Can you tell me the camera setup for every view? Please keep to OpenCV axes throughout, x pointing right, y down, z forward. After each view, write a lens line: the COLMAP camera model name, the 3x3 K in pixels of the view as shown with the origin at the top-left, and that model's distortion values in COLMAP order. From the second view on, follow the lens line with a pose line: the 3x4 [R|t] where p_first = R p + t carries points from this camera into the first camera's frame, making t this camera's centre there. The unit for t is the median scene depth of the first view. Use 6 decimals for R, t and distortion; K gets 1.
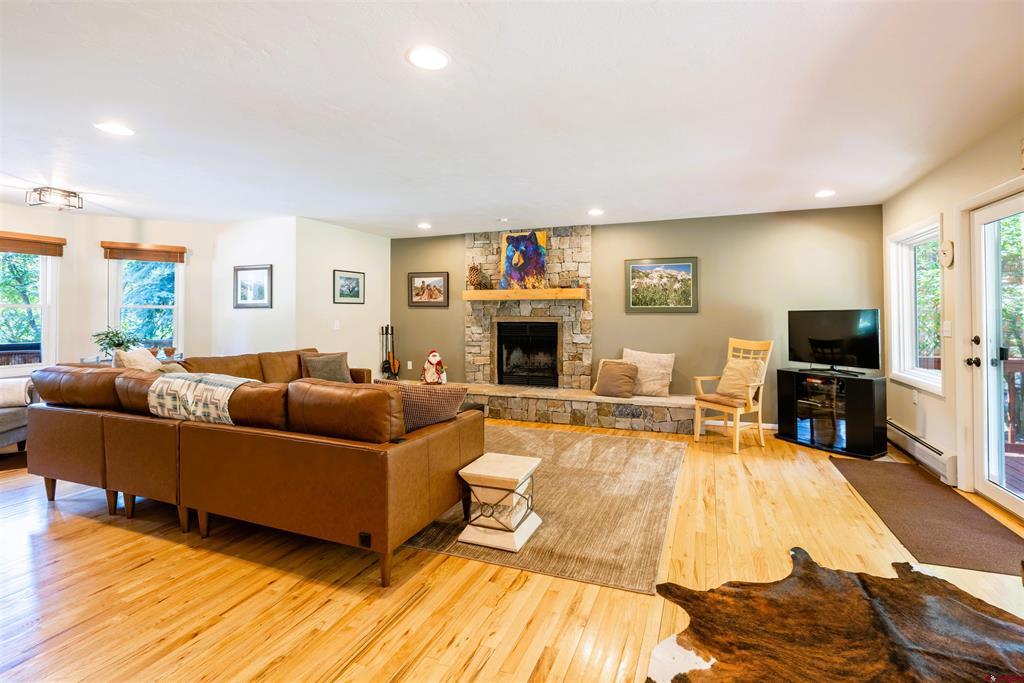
lens RADIAL K [[455.4, 0, 560.8], [0, 455.4, 309.5], [0, 0, 1]] dist [-0.001112, -0.001078]
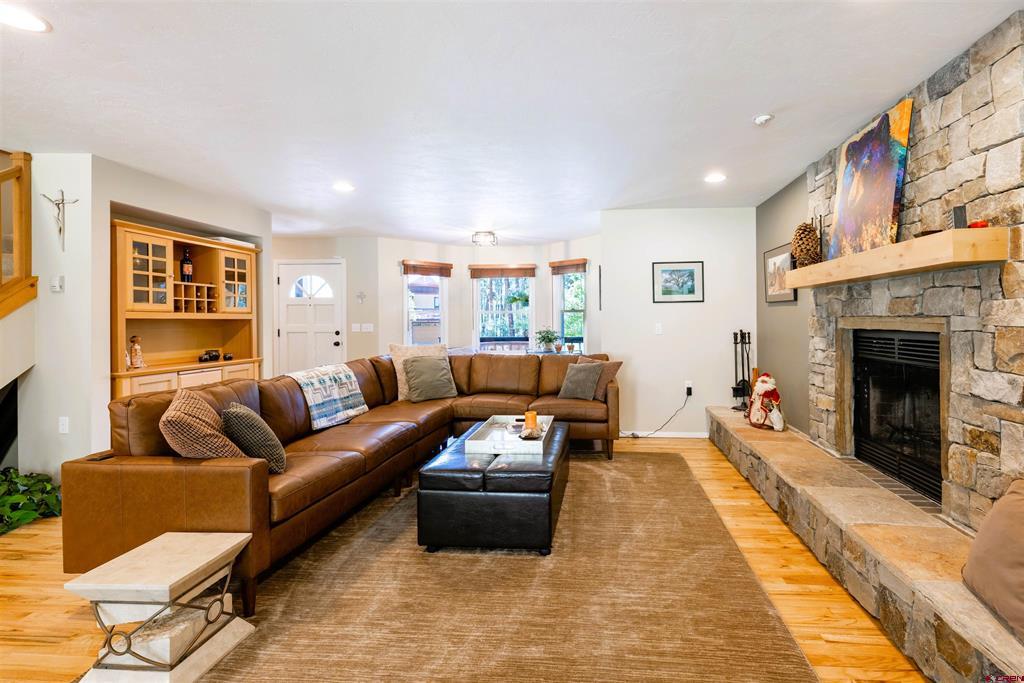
lens RADIAL K [[455.4, 0, 564.1], [0, 455.4, 319.5], [0, 0, 1]] dist [-0.001112, -0.001078]
pose [[0.256599, 0.000680, -0.966518, 0.278353], [0.013280, 0.999903, 0.004229, 0.012415], [0.966427, -0.013921, 0.256565, 0.637286]]
